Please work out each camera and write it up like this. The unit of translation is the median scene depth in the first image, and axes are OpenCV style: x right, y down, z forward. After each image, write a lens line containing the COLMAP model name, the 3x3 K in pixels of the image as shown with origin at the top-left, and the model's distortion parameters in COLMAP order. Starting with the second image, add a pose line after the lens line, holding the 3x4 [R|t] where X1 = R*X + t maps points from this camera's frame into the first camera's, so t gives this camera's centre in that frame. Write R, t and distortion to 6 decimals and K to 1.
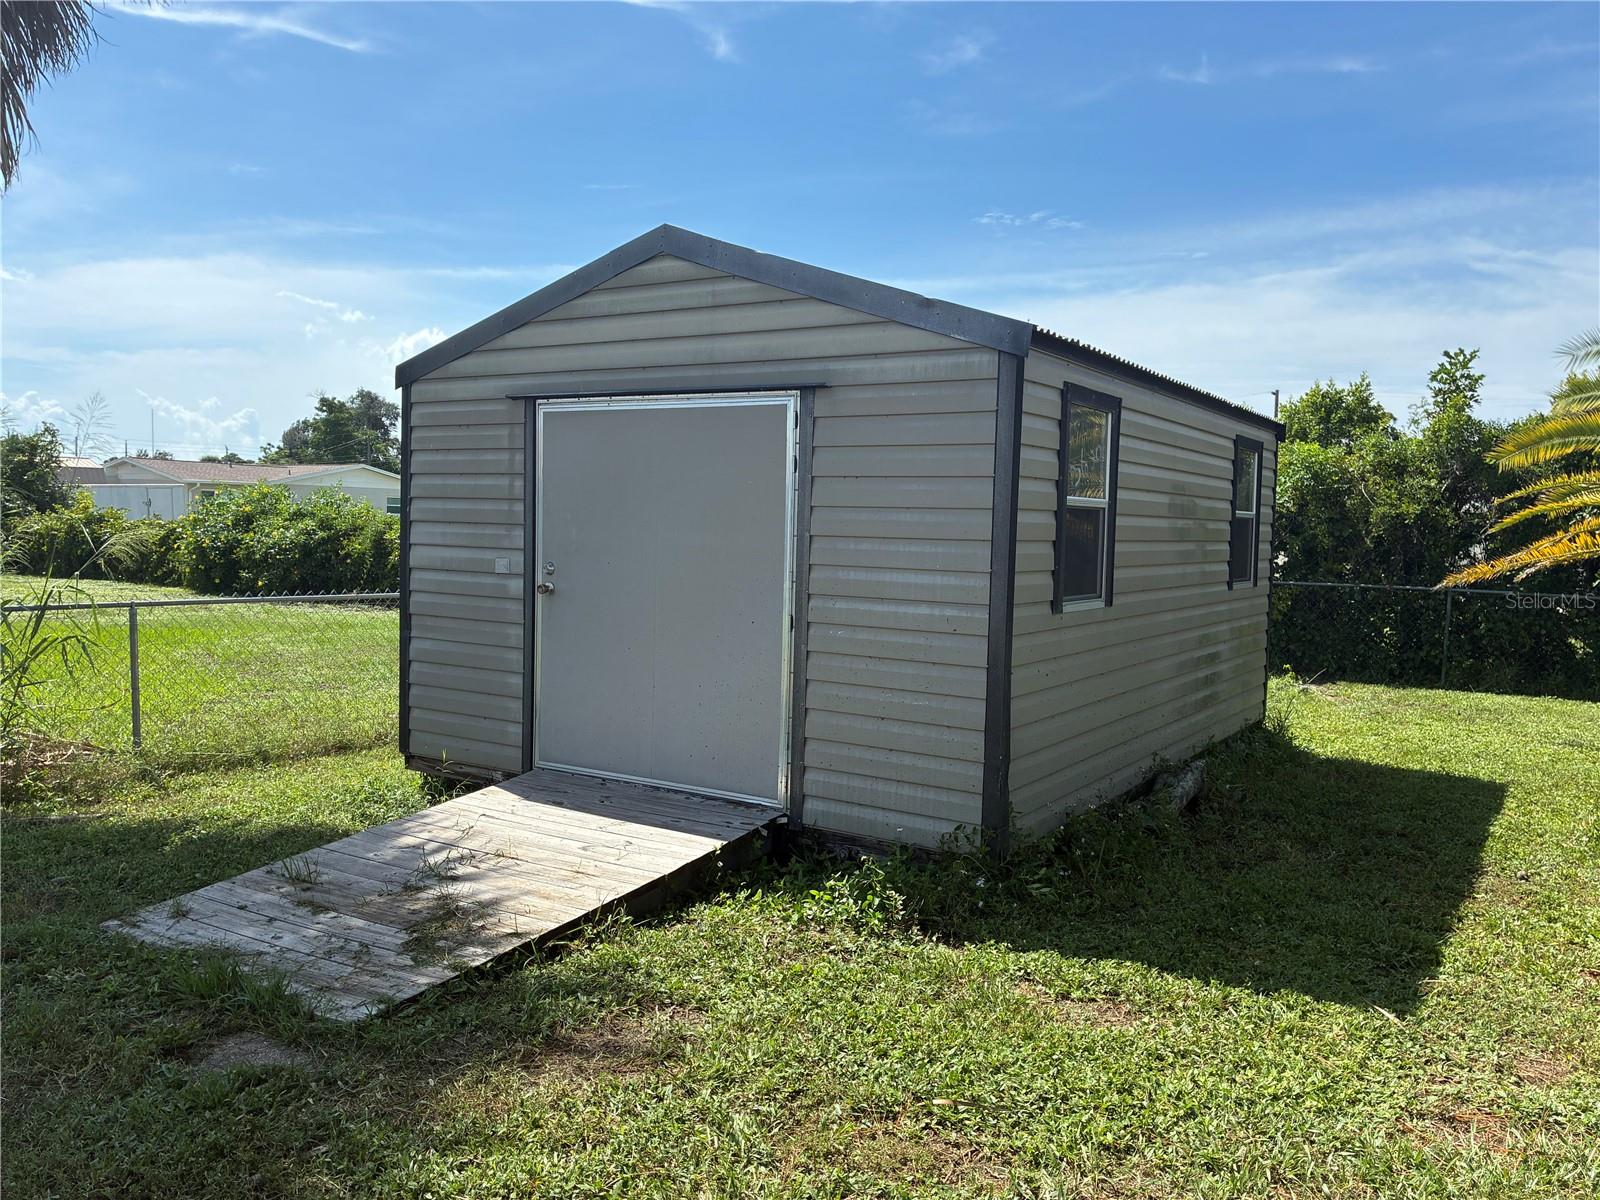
lens RADIAL K [[1213.3, 0, 800.0], [0, 1213.3, 600.0], [0, 0, 1]] dist [0.045715, -0.066087]
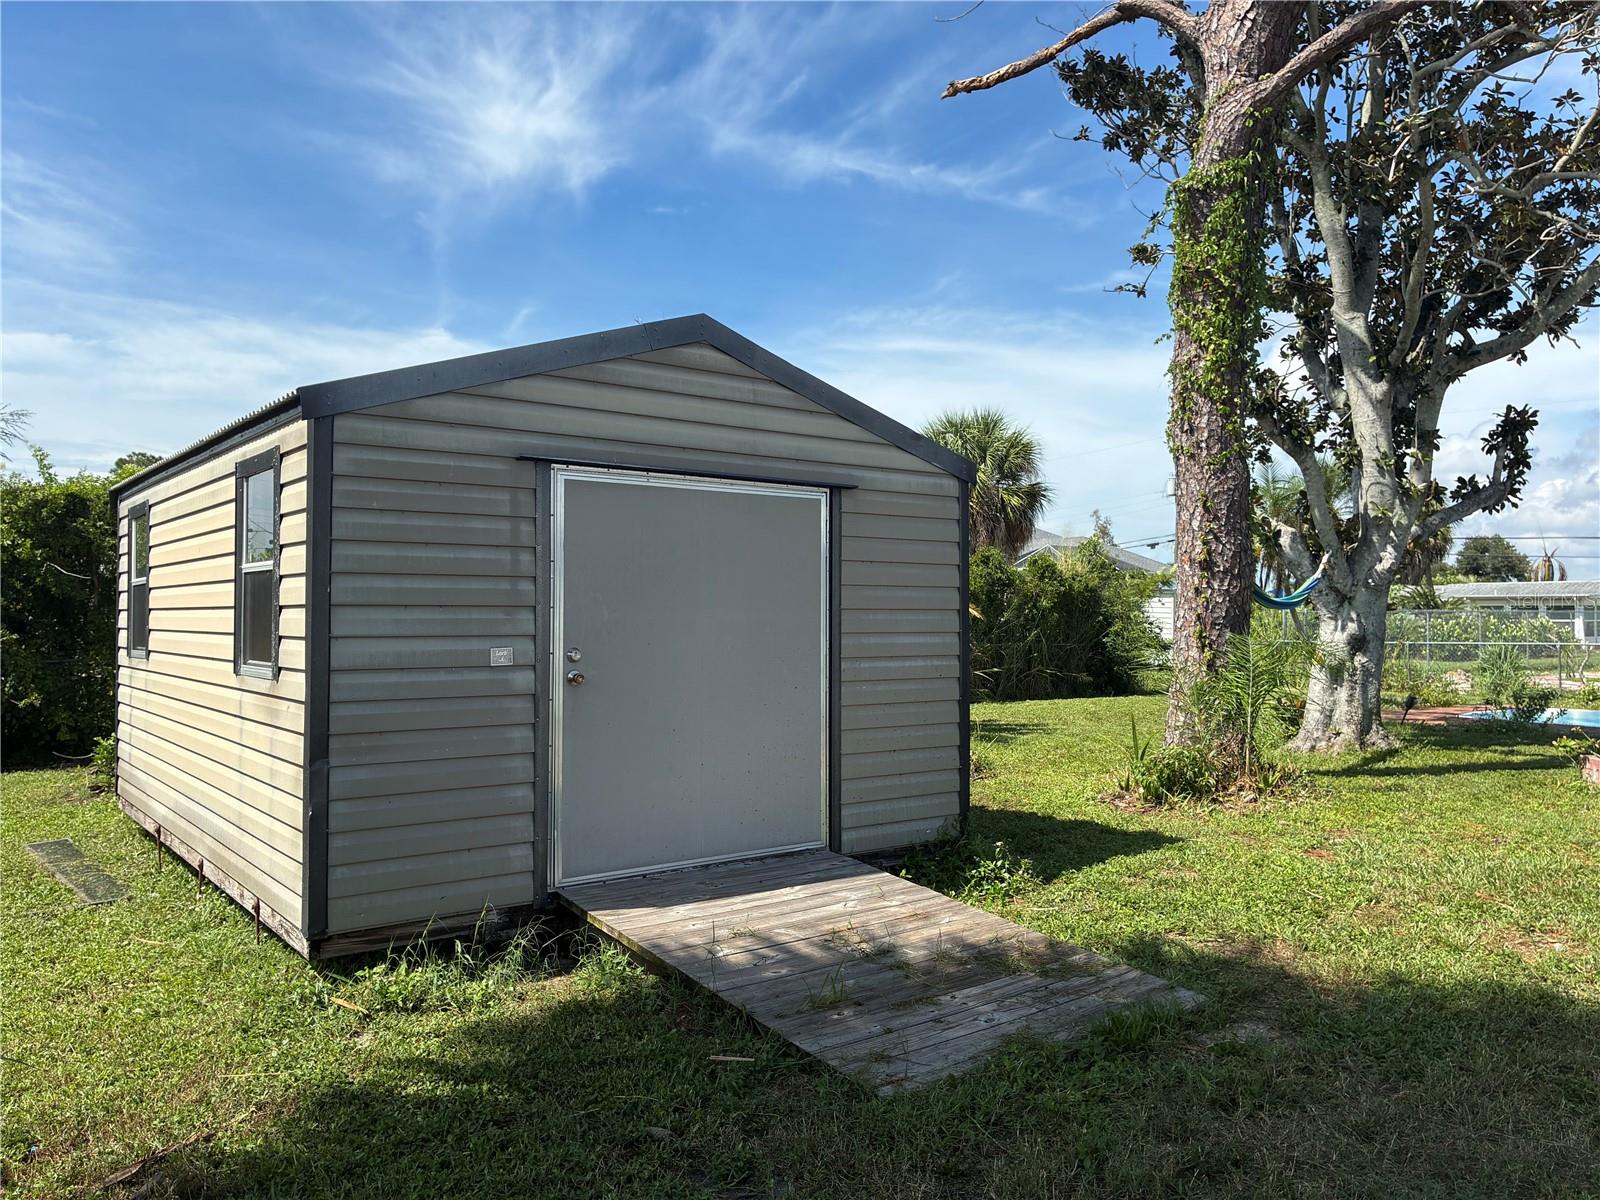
lens RADIAL K [[1227.9, 0, 805.4], [0, 1227.9, 586.4], [0, 0, 1]] dist [0.082637, -0.135354]
pose [[0.340231, -0.005240, 0.940327, -1.137699], [0.064907, 0.997730, -0.017925, -0.056068], [-0.938099, 0.067132, 0.339799, 0.612817]]
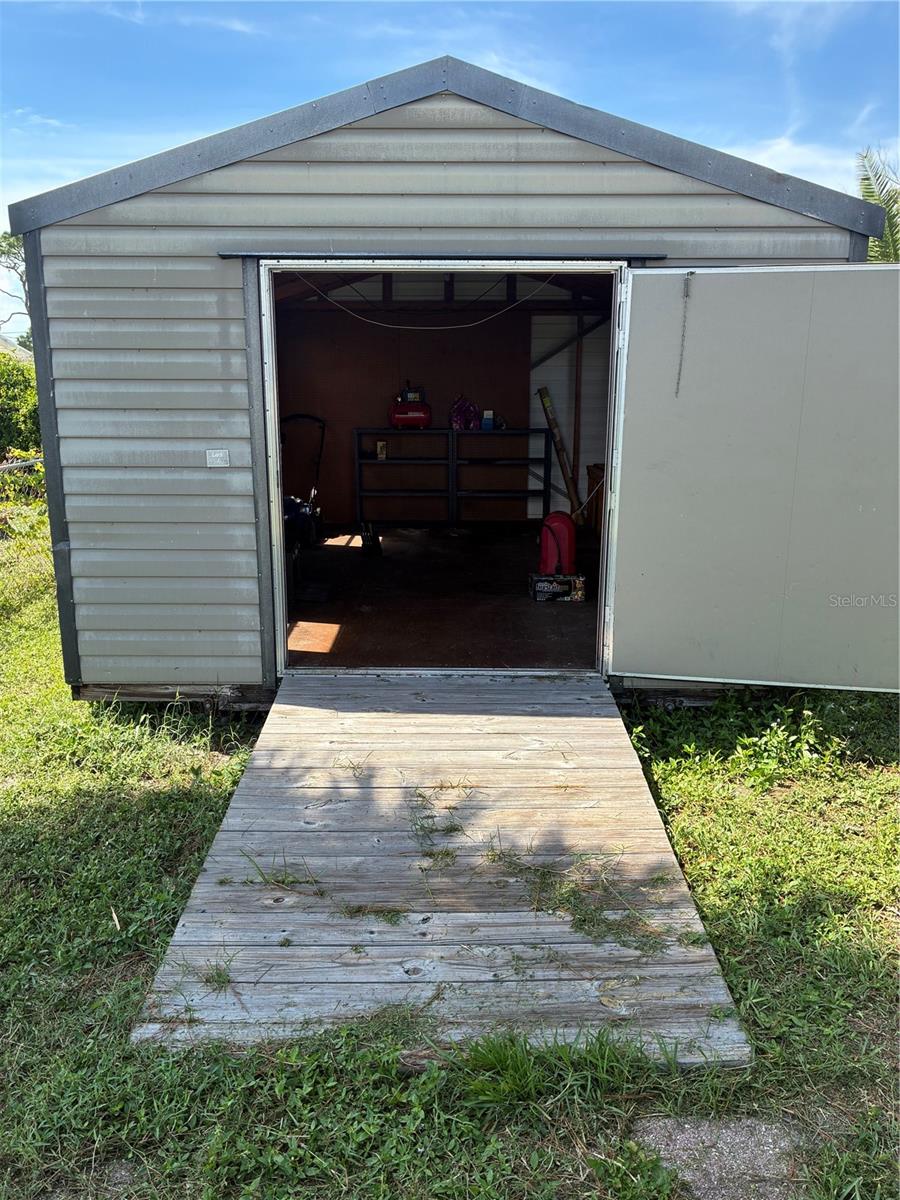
lens RADIAL K [[910.0, 0, 441.1], [0, 910.0, 590.7], [0, 0, 1]] dist [0.045715, -0.066087]
pose [[0.849564, -0.142212, 0.507954, -0.536919], [0.053980, 0.981355, 0.184468, -0.055832], [-0.524717, -0.129298, 0.841400, 0.419522]]
